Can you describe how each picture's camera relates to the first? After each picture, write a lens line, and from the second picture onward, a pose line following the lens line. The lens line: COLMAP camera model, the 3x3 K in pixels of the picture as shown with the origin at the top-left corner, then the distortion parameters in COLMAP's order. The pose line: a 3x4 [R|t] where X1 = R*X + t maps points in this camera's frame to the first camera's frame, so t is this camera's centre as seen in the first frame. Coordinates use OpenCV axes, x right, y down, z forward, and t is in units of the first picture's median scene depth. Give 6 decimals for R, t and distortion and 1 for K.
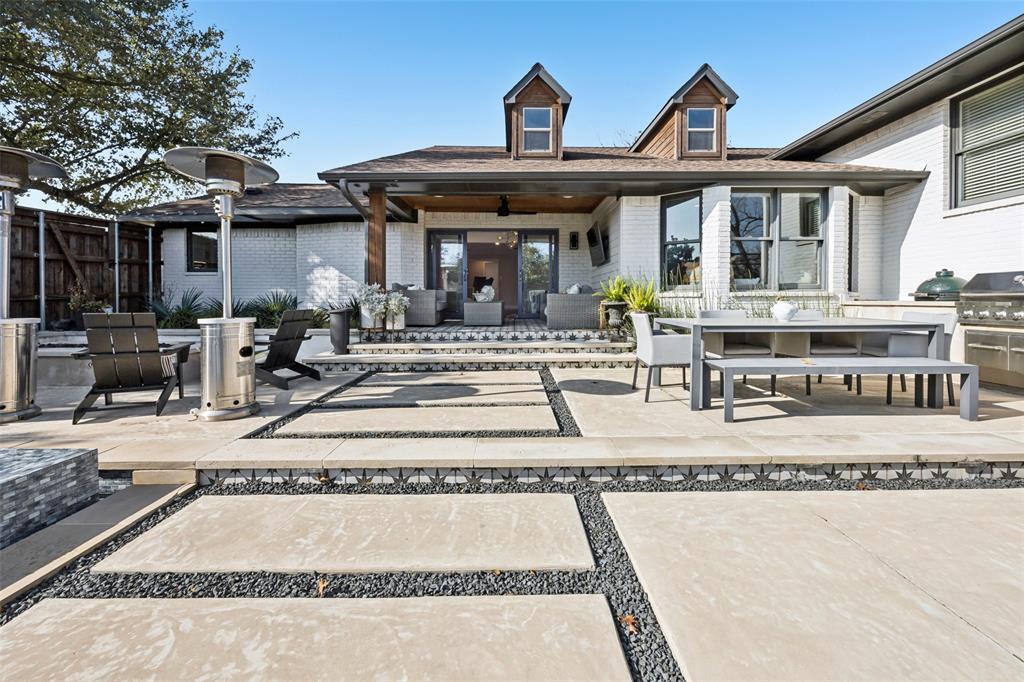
lens RADIAL K [[412.2, 0, 515.4], [0, 412.2, 300.8], [0, 0, 1]] dist [-0.000136, -0.000159]
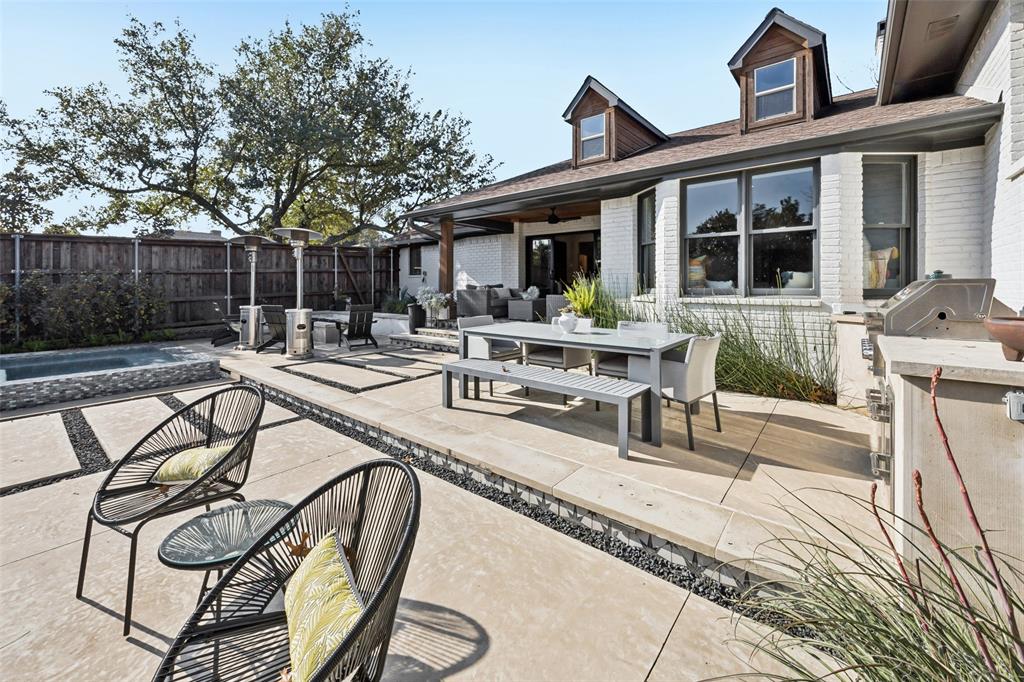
lens RADIAL K [[412.9, 0, 512.0], [0, 412.9, 284.7], [0, 0, 1]] dist [-0.003601, -0.000185]
pose [[0.761787, -0.000088, -0.647828, 0.753073], [-0.004229, 0.999978, -0.005109, -0.039580], [0.647814, 0.006632, 0.761770, 0.080268]]
